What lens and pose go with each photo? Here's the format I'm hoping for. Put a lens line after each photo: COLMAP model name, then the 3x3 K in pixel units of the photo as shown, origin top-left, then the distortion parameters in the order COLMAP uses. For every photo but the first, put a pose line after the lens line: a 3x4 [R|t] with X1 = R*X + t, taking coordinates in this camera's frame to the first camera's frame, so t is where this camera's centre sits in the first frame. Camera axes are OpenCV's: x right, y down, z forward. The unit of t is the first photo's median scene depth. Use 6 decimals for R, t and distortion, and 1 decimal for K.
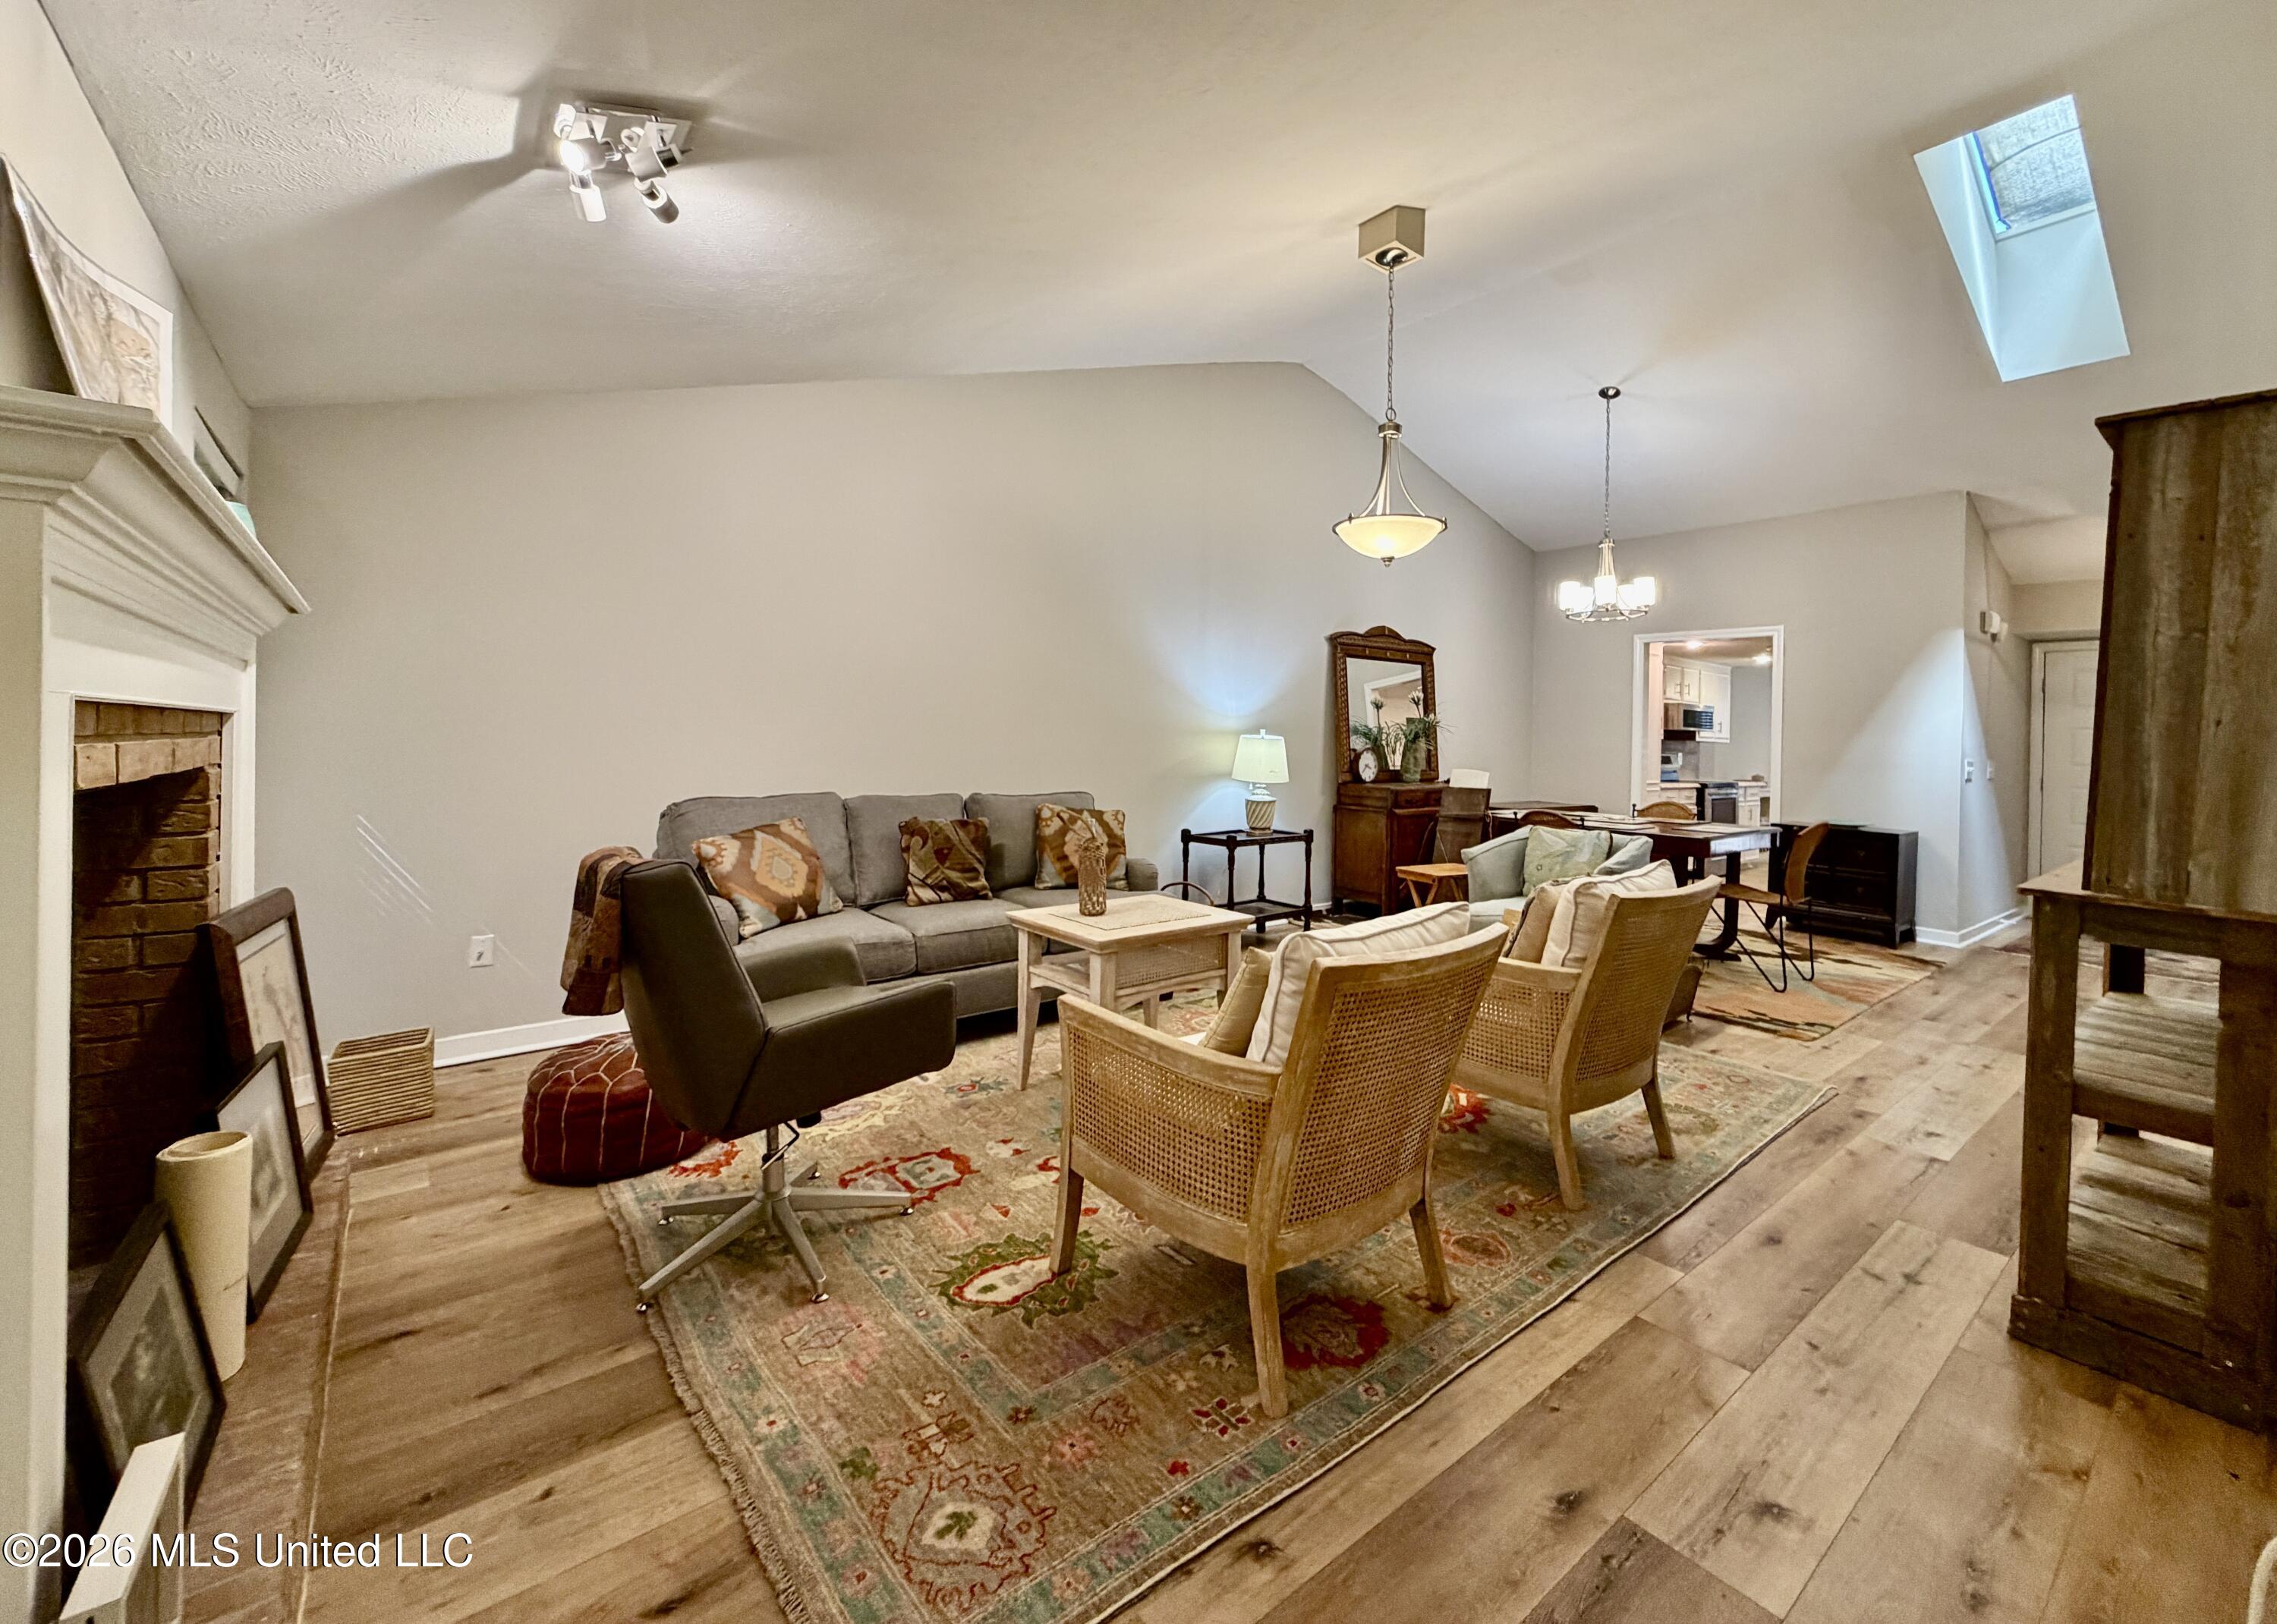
lens RADIAL K [[938.6, 0, 1148.5], [0, 938.6, 751.6], [0, 0, 1]] dist [-0.000488, -0.000274]
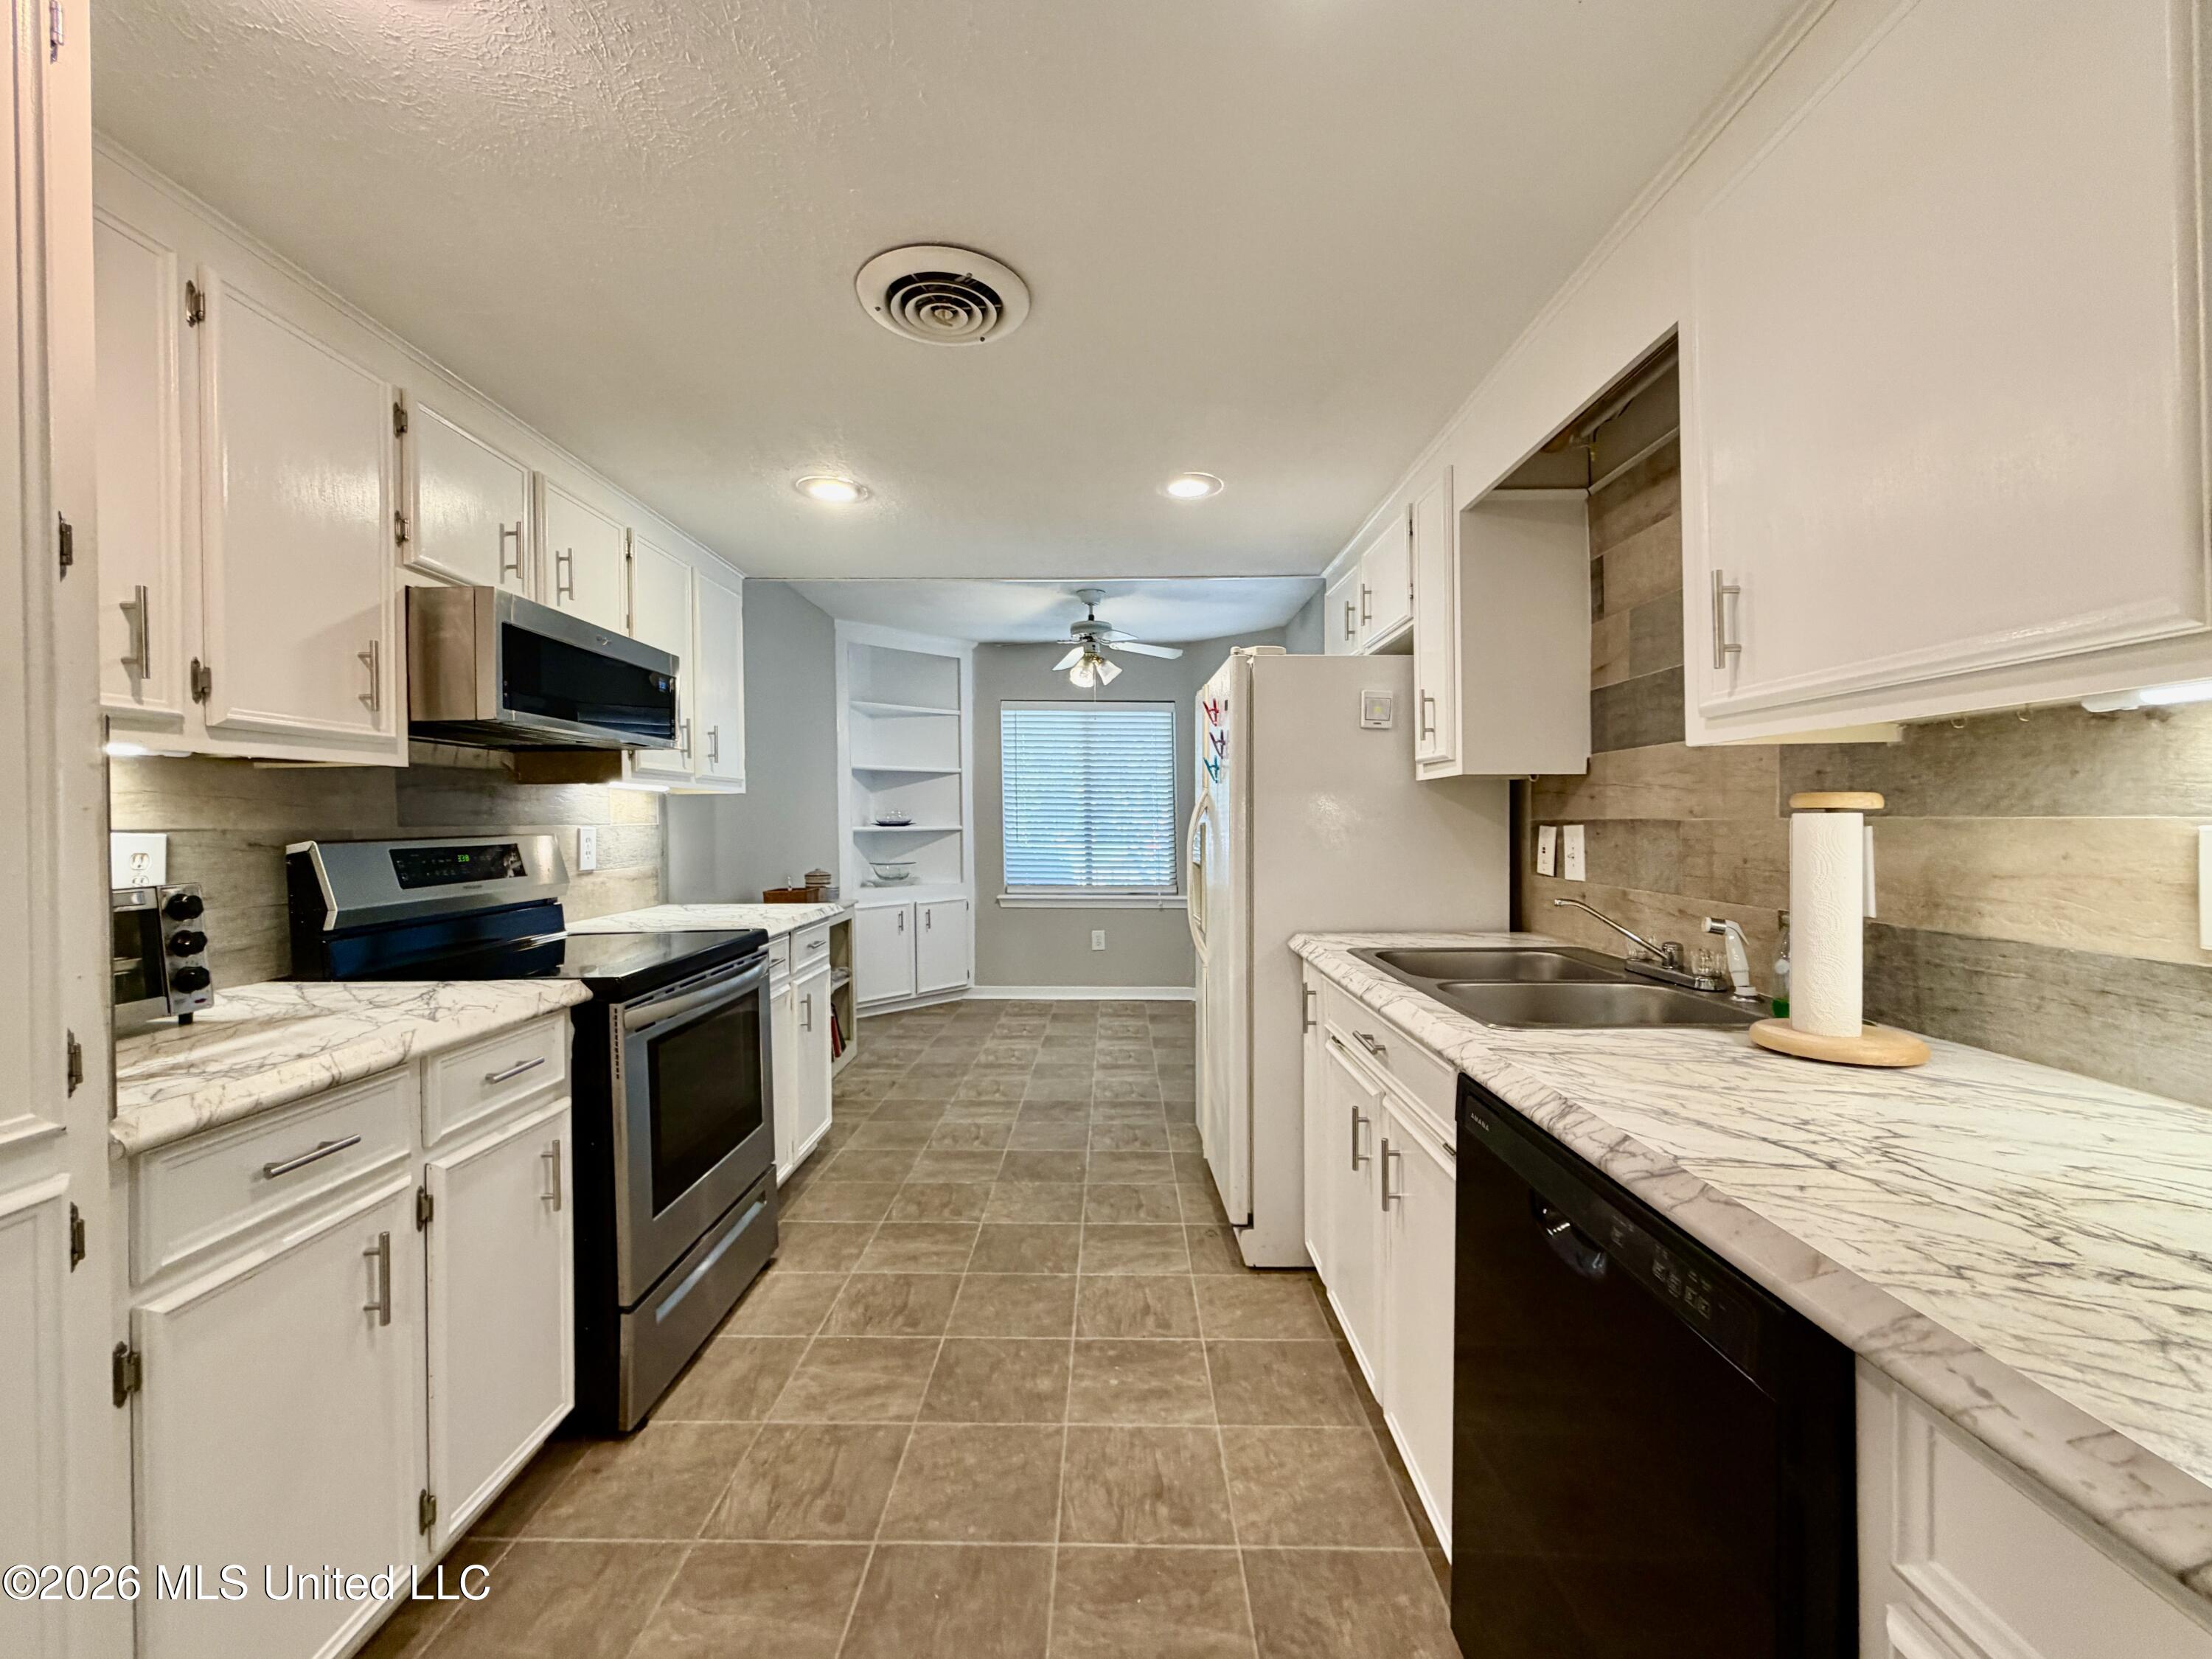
lens RADIAL K [[900.5, 0, 1101.7], [0, 900.5, 821.1], [0, 0, 1]] dist [-0.000194, 0.000246]
pose [[0.628603, -0.026903, 0.777261, 1.260157], [0.027461, 0.999546, 0.012388, -0.003993], [-0.777242, 0.013557, 0.629056, 1.957527]]
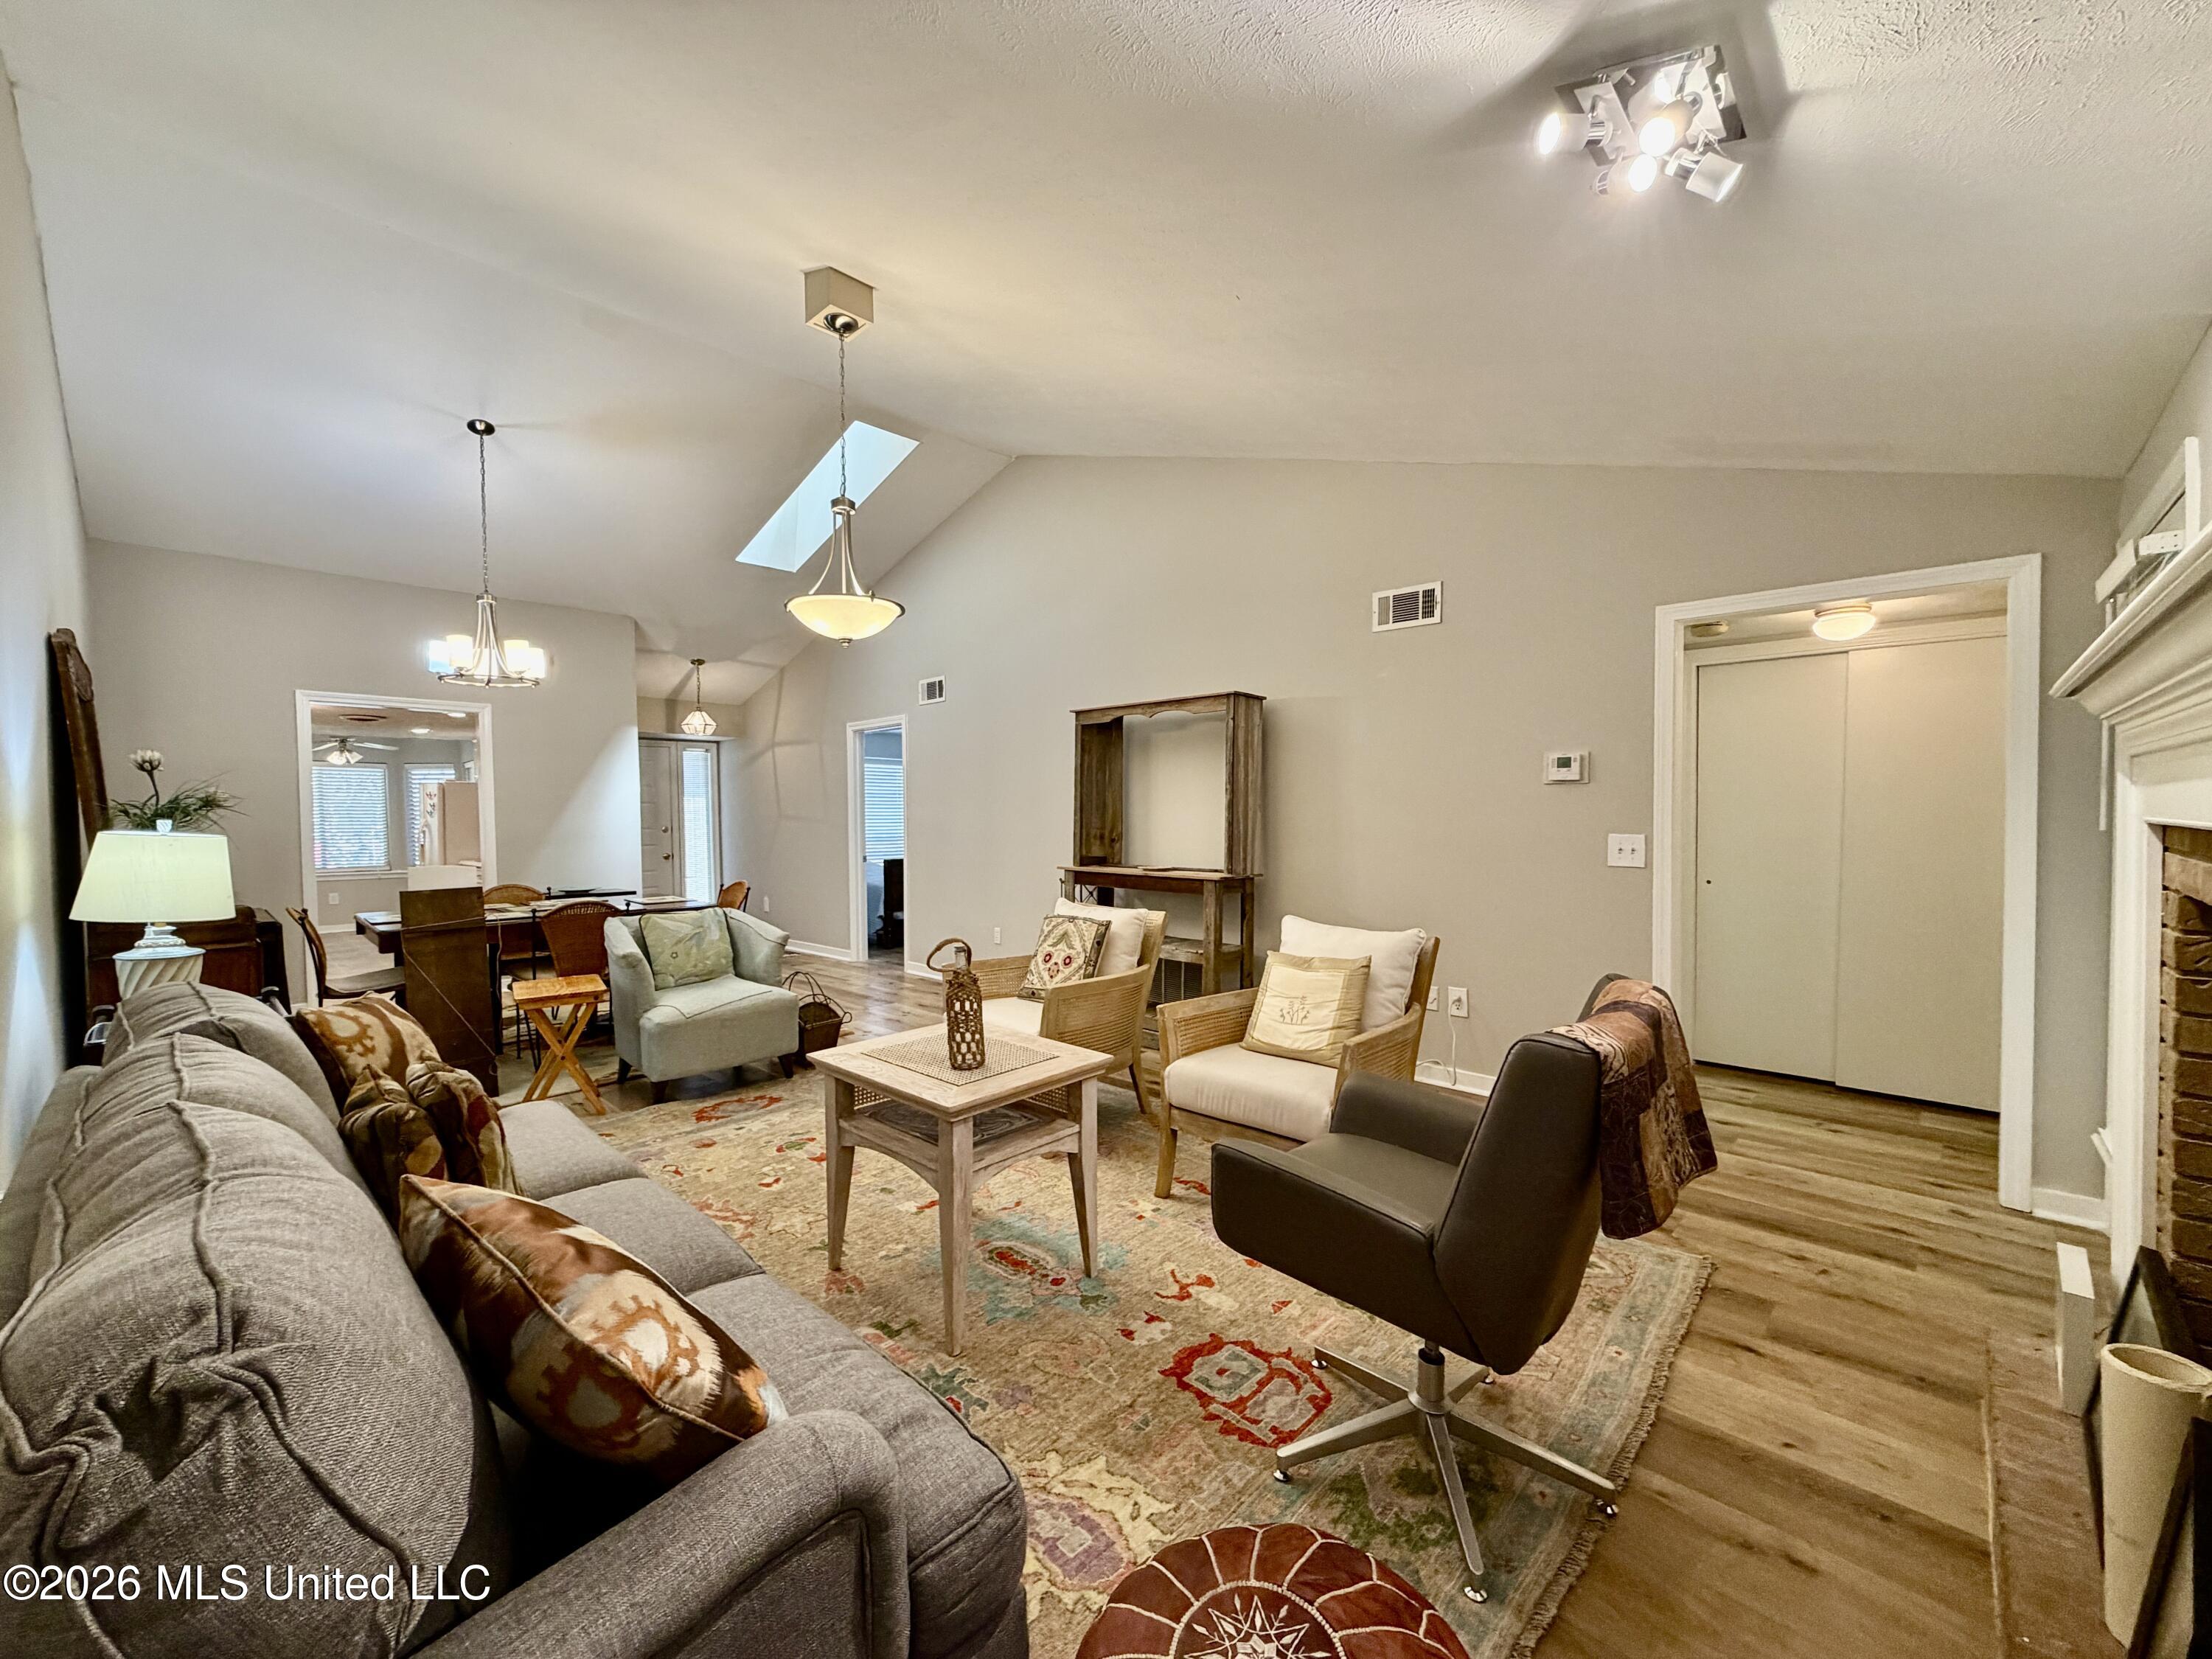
lens RADIAL K [[890.6, 0, 1107.4], [0, 890.6, 833.4], [0, 0, 1]] dist [-0.001861, -0.000037]
pose [[-0.147906, -0.045560, 0.987951, -0.712814], [0.021751, 0.998547, 0.049305, -0.046819], [-0.988762, 0.028782, -0.146700, 0.888852]]
